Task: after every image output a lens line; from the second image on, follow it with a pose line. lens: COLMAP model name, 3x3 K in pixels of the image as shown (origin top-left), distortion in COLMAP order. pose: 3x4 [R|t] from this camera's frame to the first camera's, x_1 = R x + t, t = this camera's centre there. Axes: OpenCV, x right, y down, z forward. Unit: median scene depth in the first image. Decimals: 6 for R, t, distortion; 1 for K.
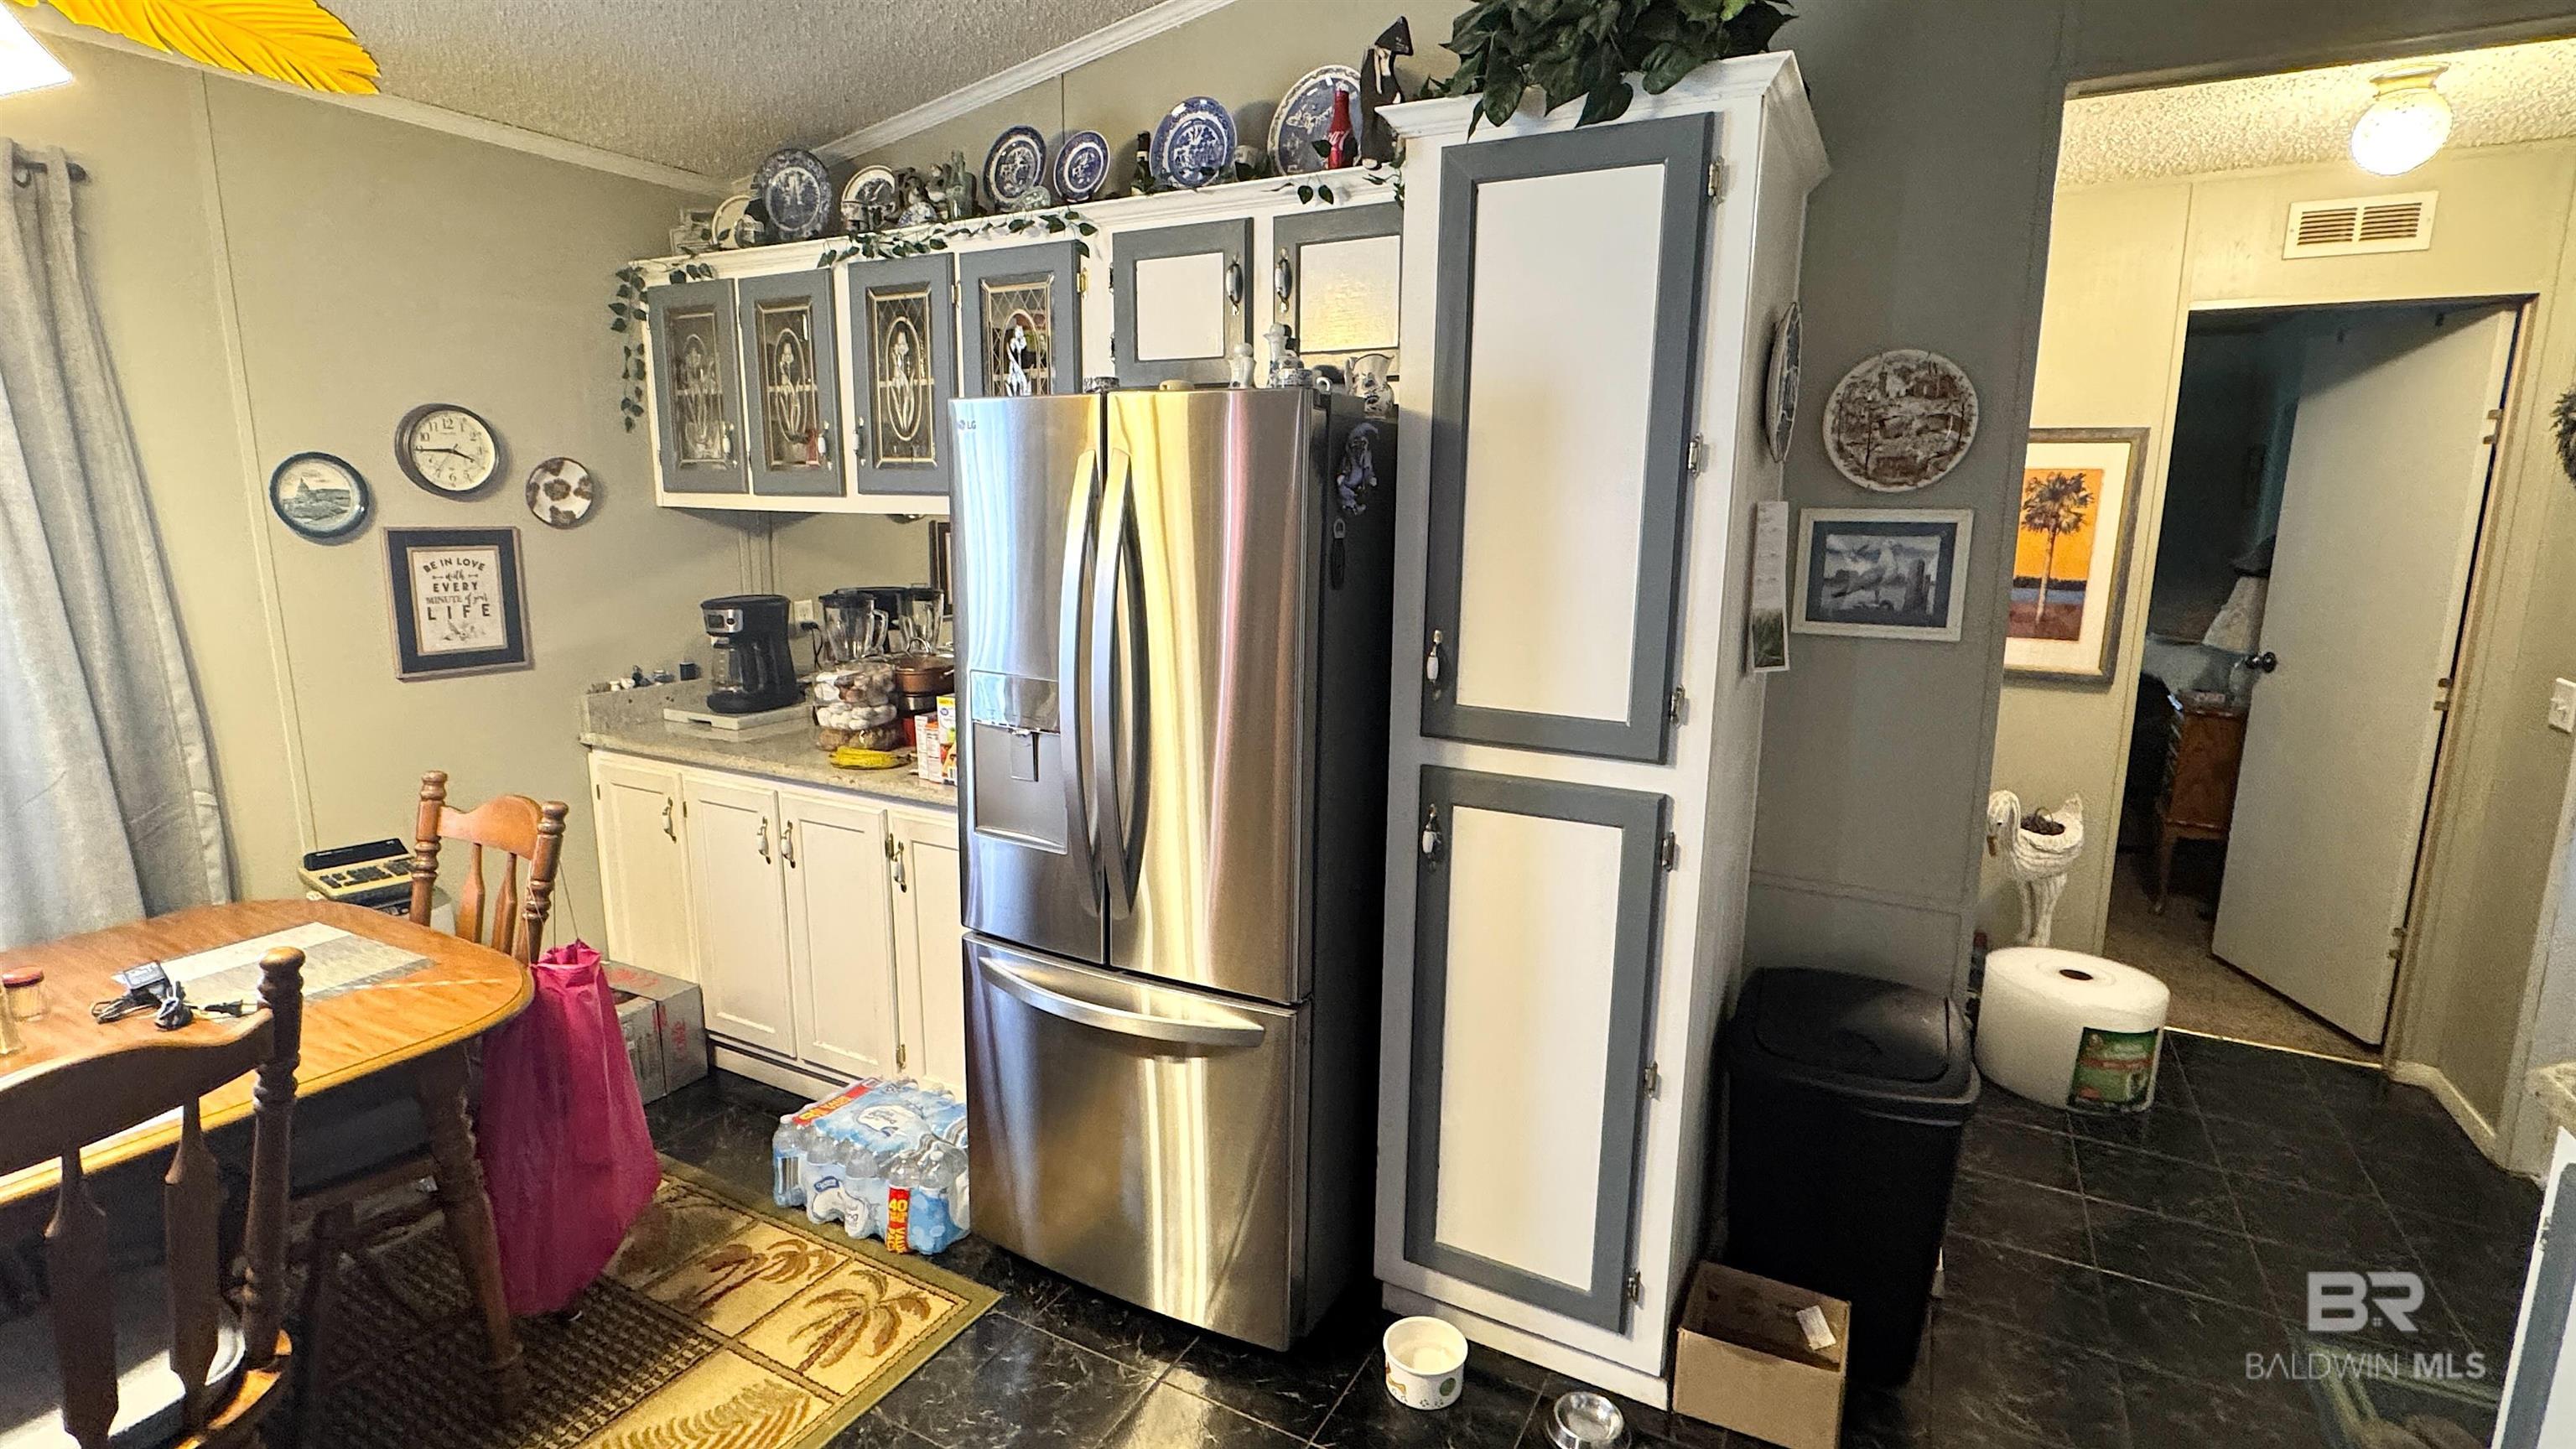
lens RADIAL K [[1205.0, 0, 1293.0], [0, 1205.0, 716.0], [0, 0, 1]] dist [0.001239, -0.000232]
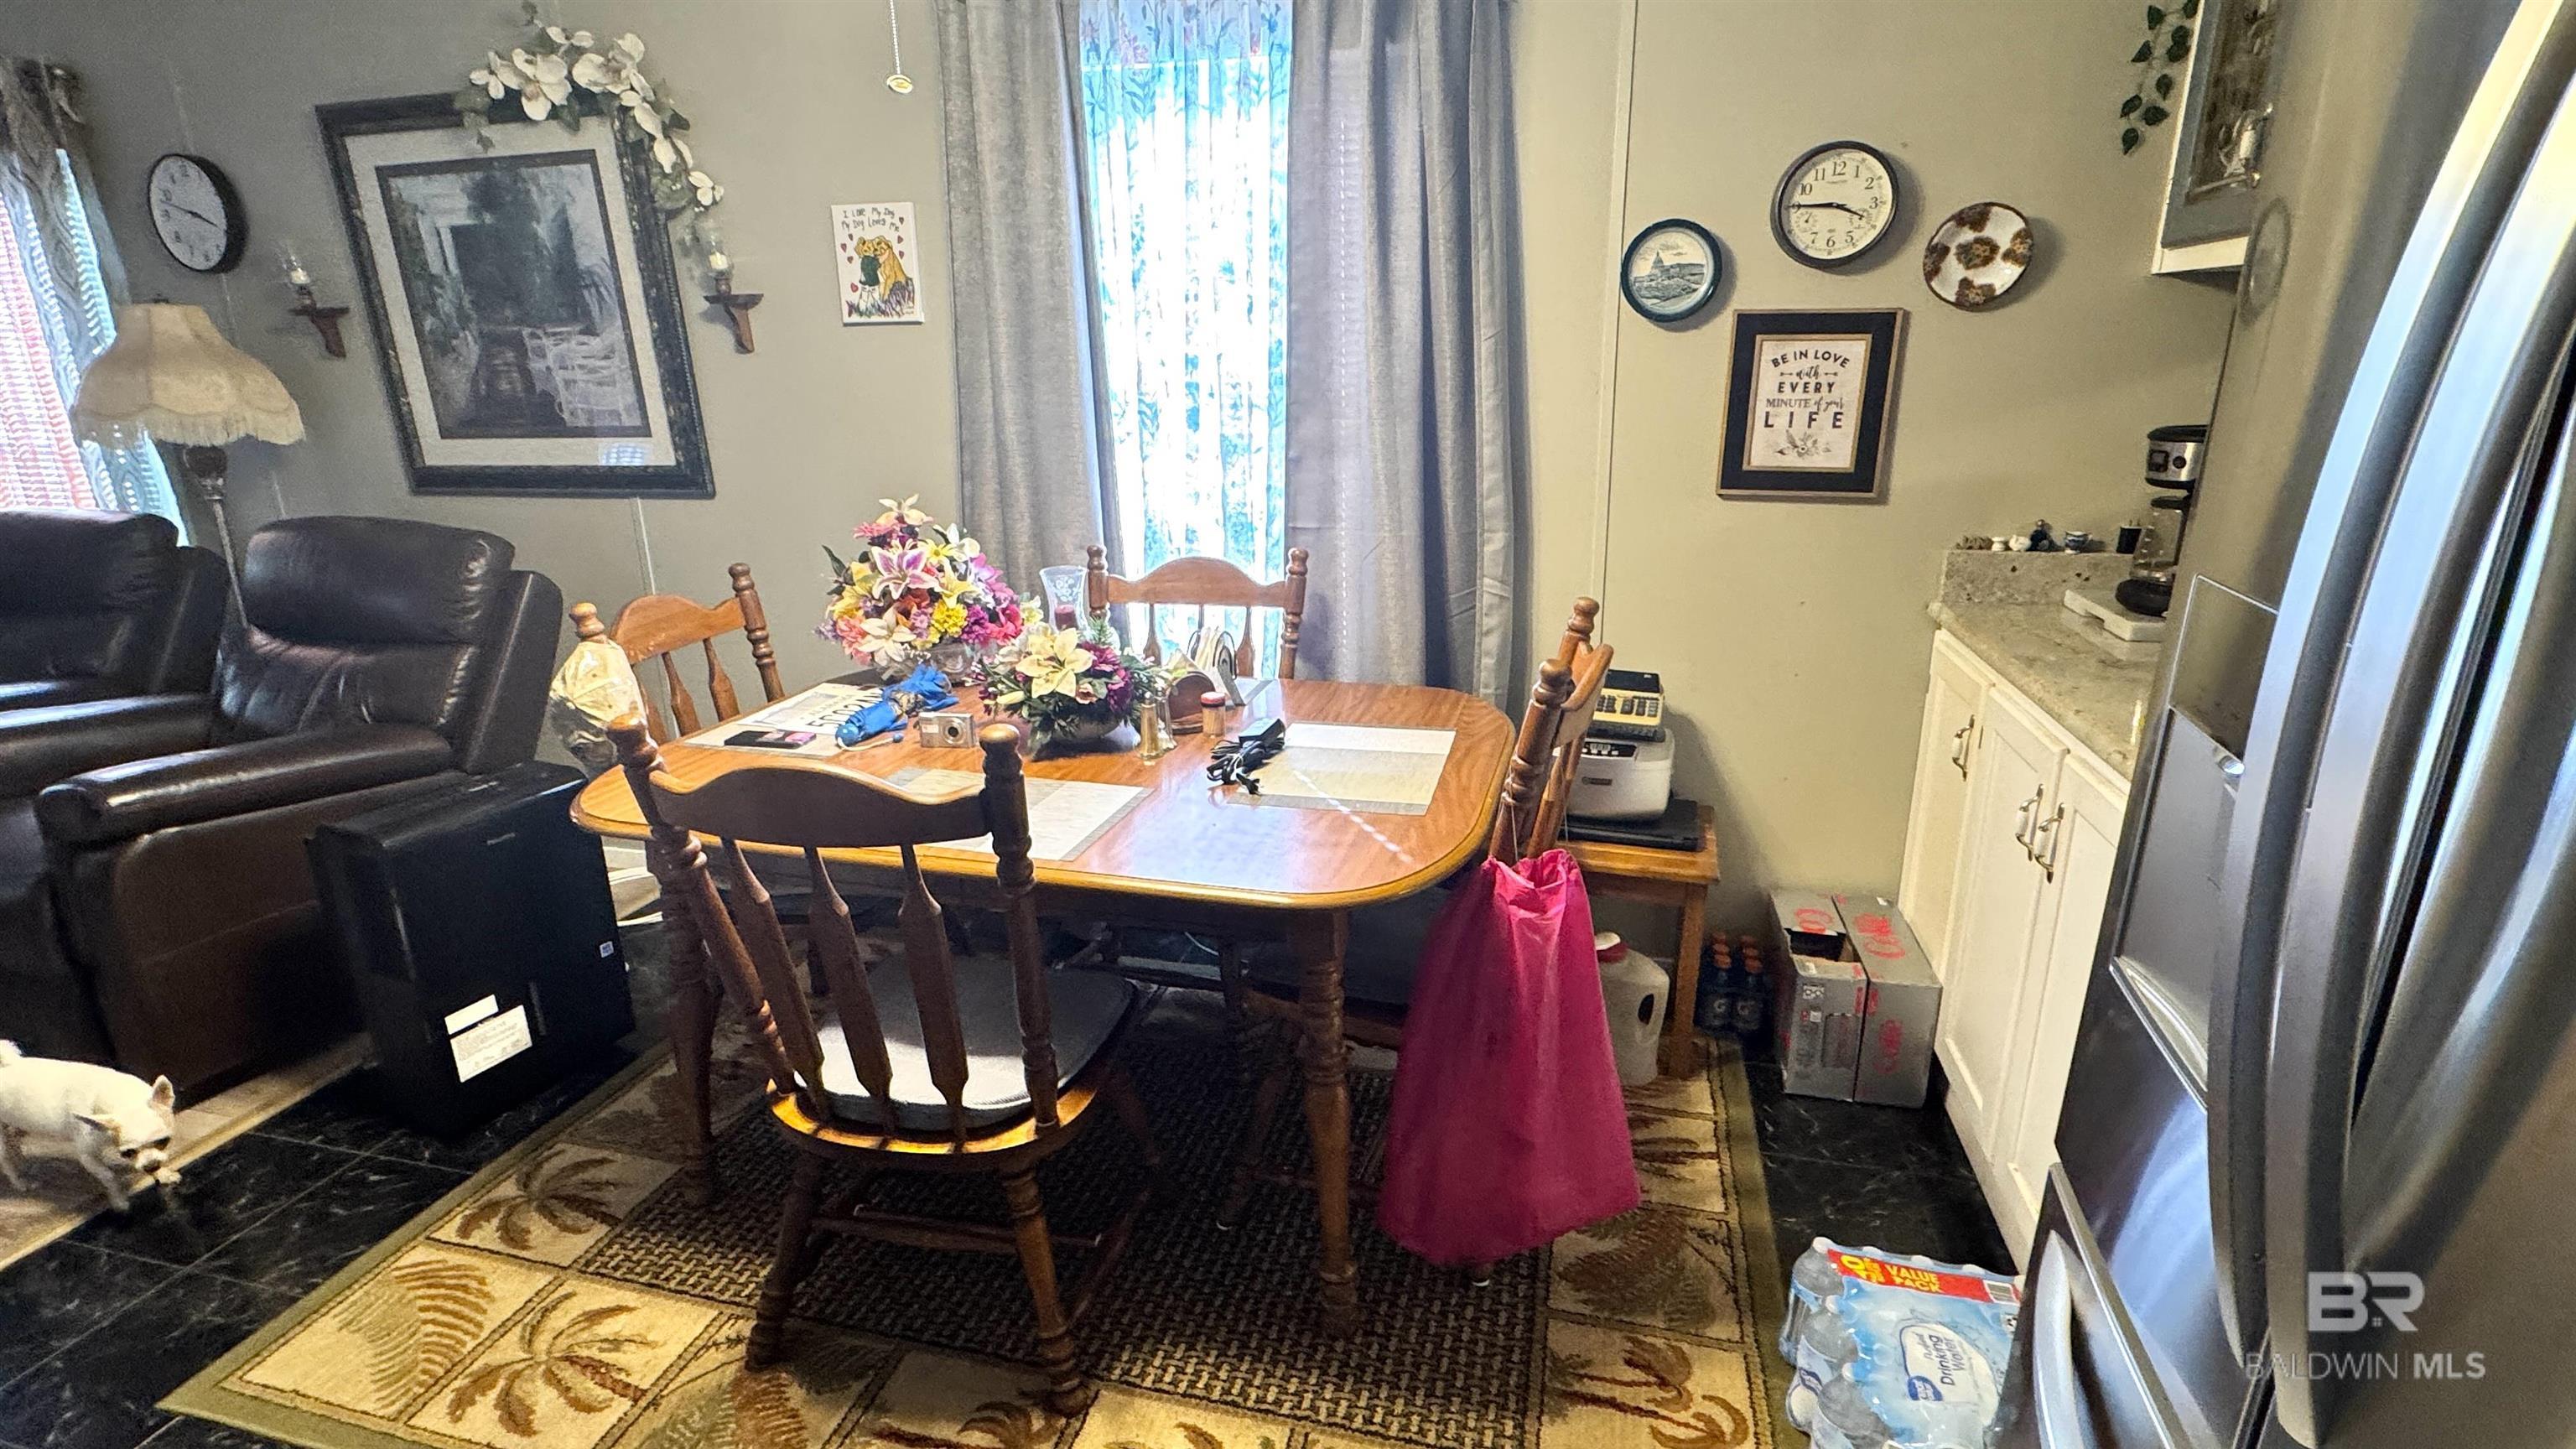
lens RADIAL K [[1205.0, 0, 1293.0], [0, 1205.0, 716.0], [0, 0, 1]] dist [0.001239, -0.000232]
pose [[0.234794, 0.261633, -0.936173, 0.028412], [-0.160475, 0.960314, 0.228132, -0.026777], [0.958707, 0.096669, 0.267462, 0.498272]]
